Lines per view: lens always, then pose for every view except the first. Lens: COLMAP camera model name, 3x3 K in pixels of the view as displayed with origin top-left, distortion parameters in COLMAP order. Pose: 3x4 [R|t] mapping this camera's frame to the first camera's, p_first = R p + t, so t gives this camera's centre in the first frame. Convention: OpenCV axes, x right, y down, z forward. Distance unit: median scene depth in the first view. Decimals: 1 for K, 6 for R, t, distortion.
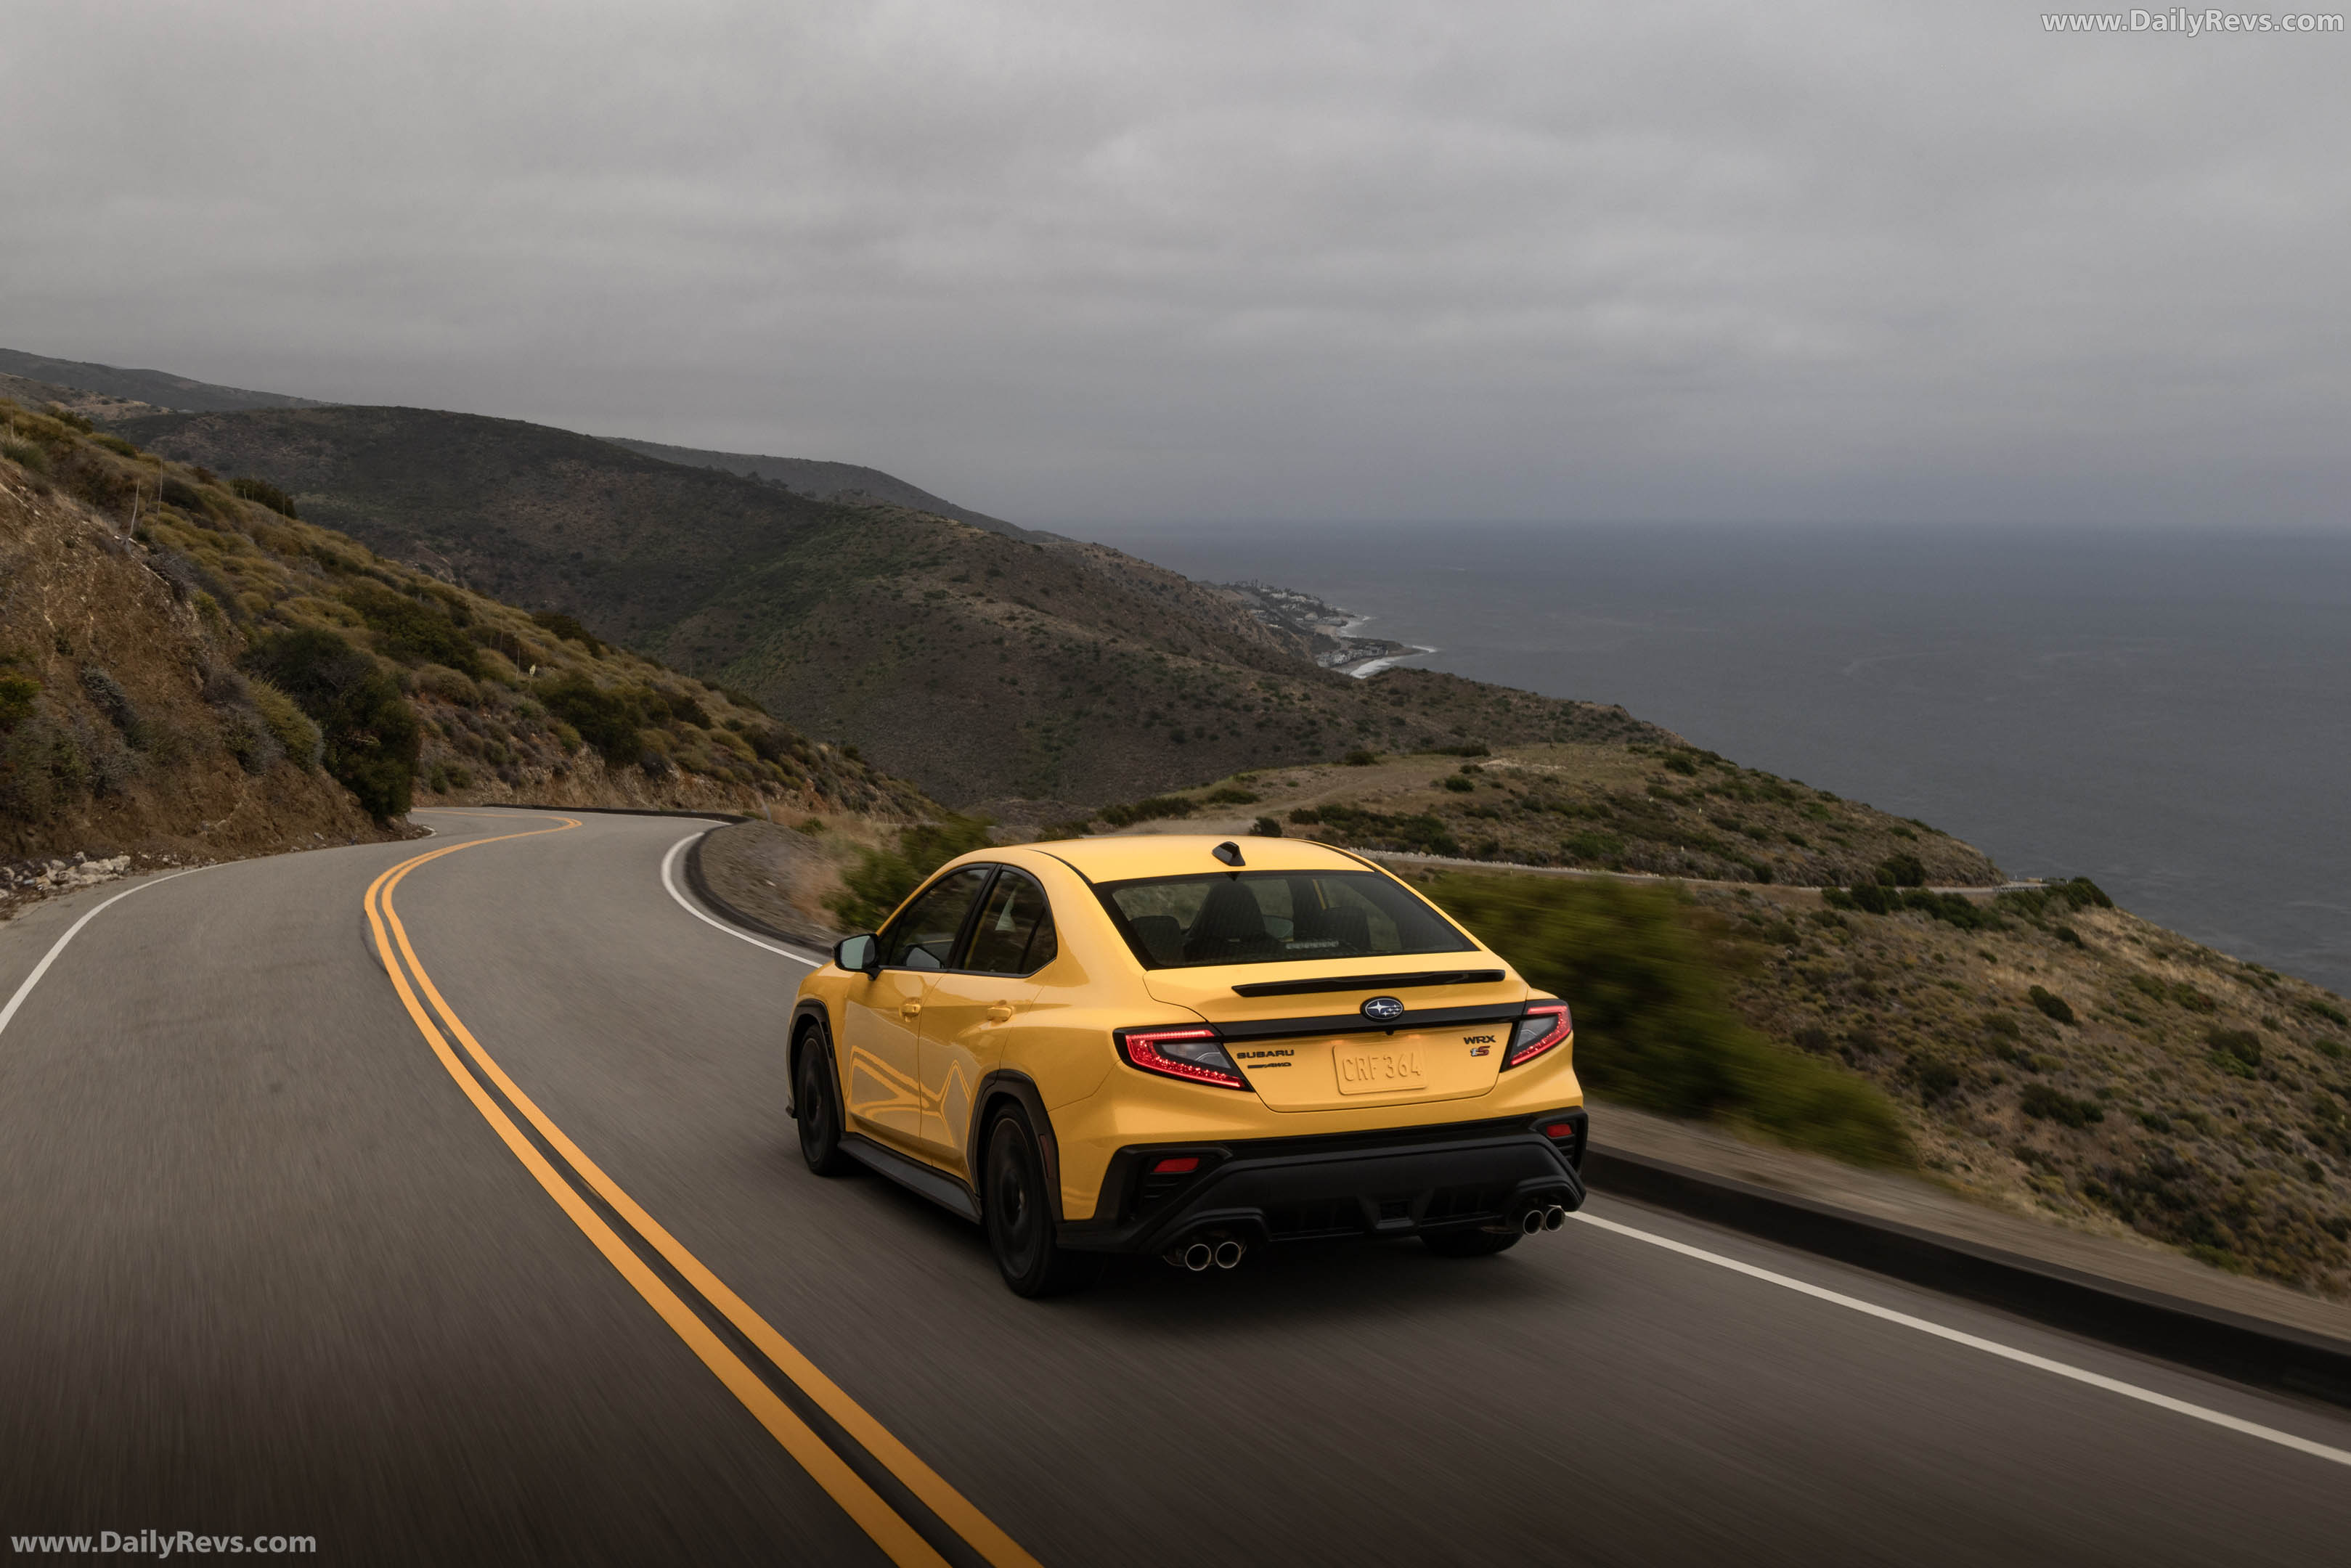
lens RADIAL K [[2278.5, 0, 1175.5], [0, 2278.5, 784.0], [0, 0, 1]] dist [-0.006386, -0.001707]
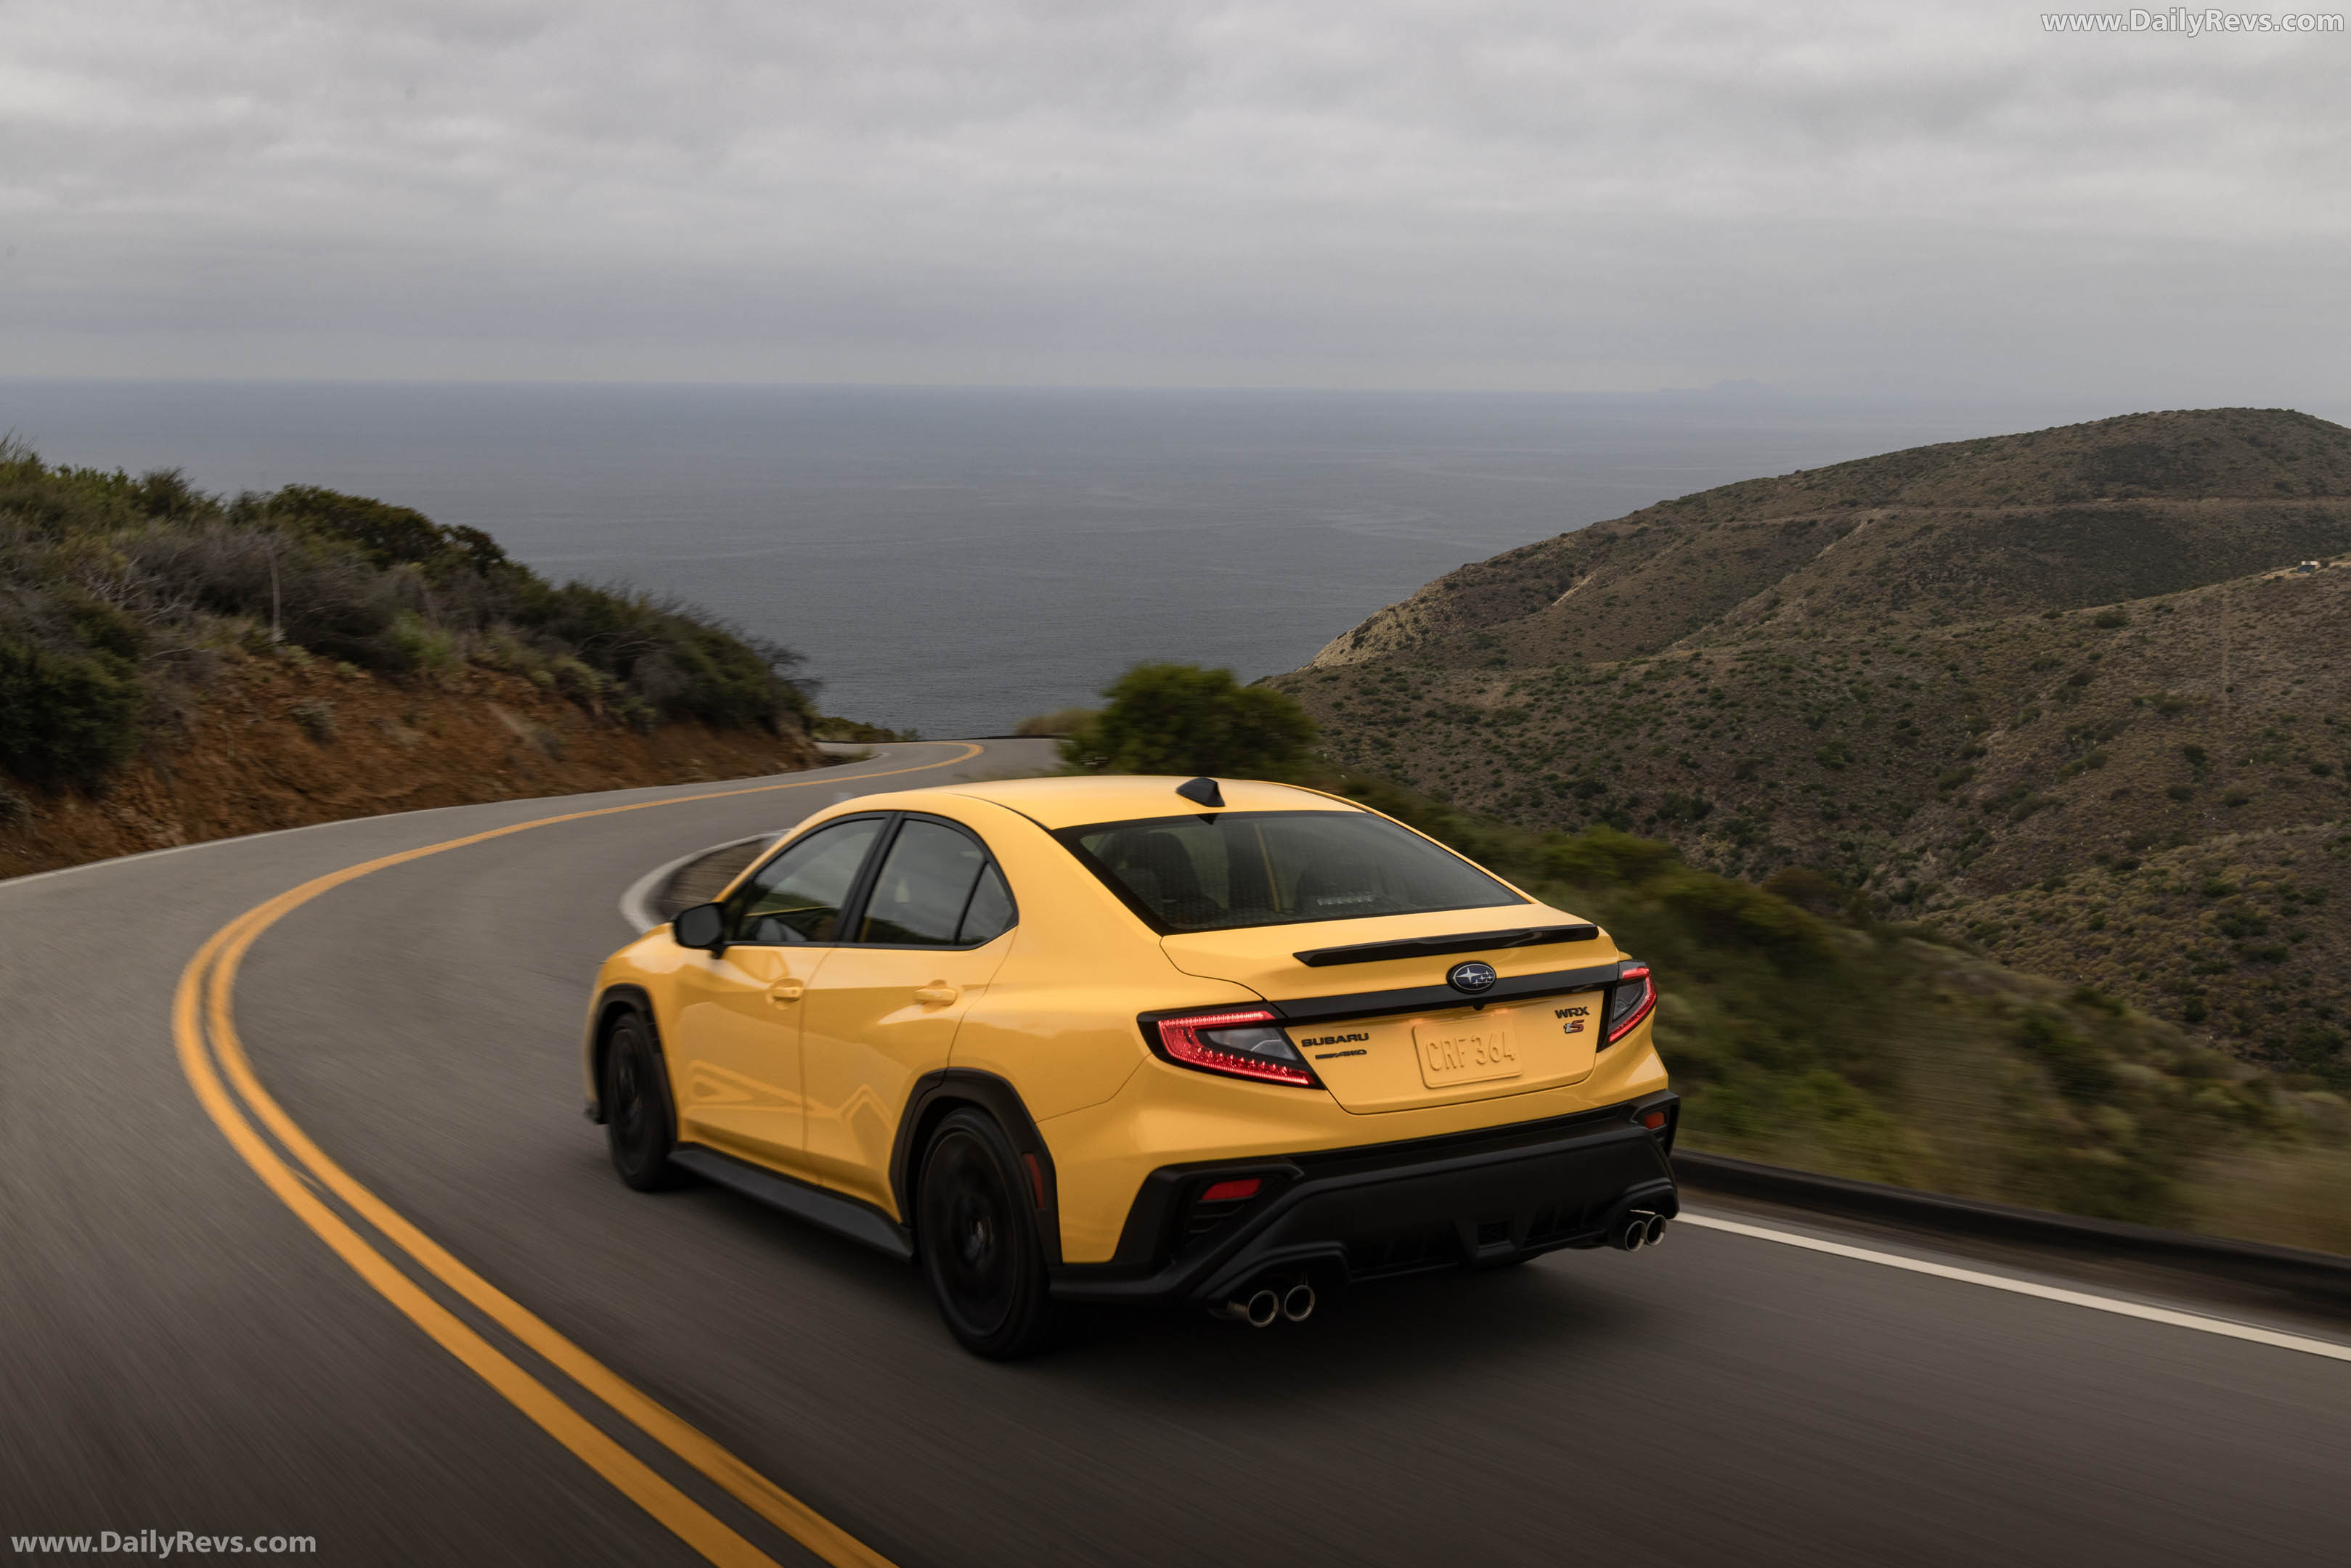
lens RADIAL K [[2091.2, 0, 1175.5], [0, 2091.2, 784.0], [0, 0, 1]] dist [-0.003922, -0.001293]
pose [[0.985971, -0.011998, 0.166485, -0.125398], [0.010861, 0.999911, 0.007740, 0.024563], [-0.166564, -0.005823, 0.986014, 0.296600]]
